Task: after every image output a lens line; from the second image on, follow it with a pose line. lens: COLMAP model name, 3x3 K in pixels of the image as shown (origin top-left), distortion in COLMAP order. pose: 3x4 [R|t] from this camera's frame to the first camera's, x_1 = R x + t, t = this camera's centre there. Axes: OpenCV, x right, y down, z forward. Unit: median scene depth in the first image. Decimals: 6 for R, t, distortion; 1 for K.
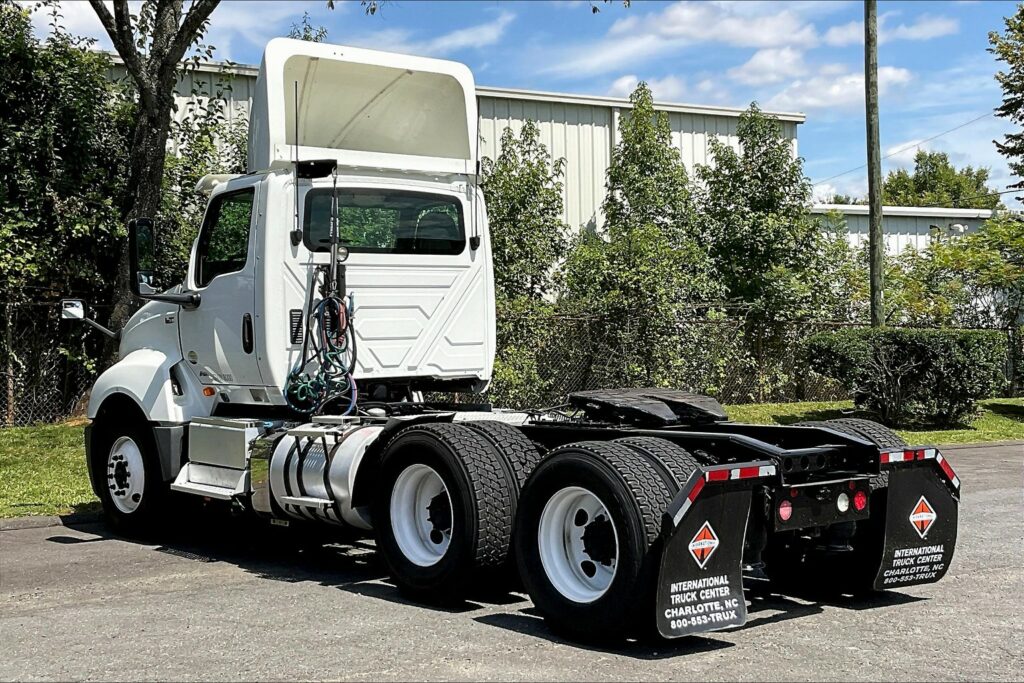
lens RADIAL K [[1420.6, 0, 512.4], [0, 1420.6, 371.6], [0, 0, 1]] dist [0.092166, 0.030407]
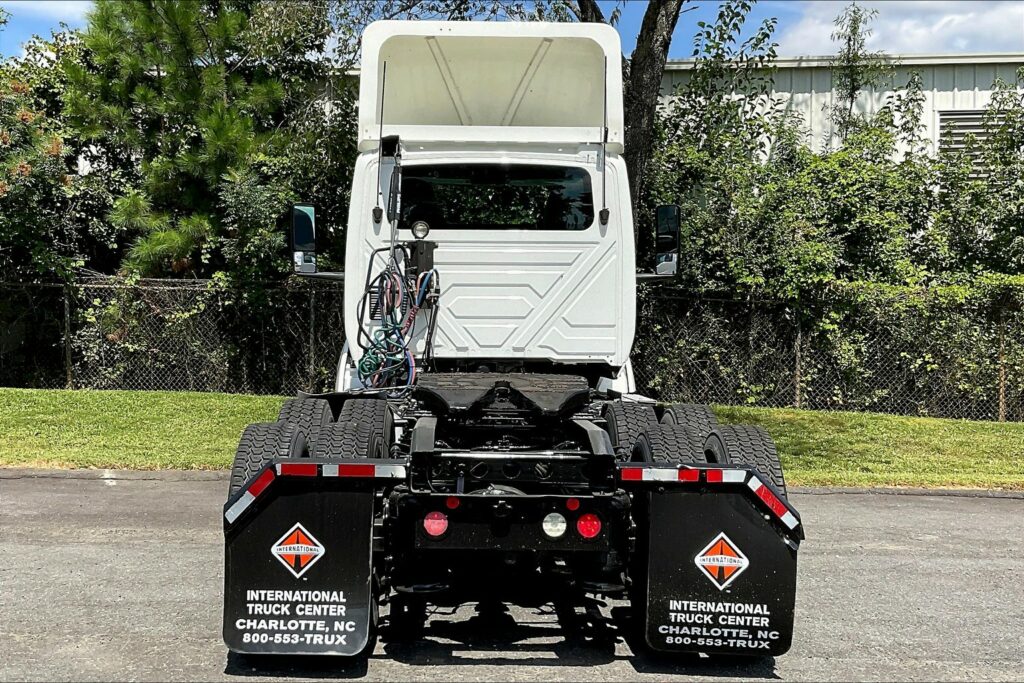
lens RADIAL K [[1322.5, 0, 512.0], [0, 1322.5, 341.5], [0, 0, 1]] dist [0.064746, 0.003359]
pose [[0.783769, 0.029463, -0.620353, 0.617262], [-0.042351, 0.999084, -0.006056, -0.002748], [0.619607, 0.031019, 0.784299, 0.391310]]
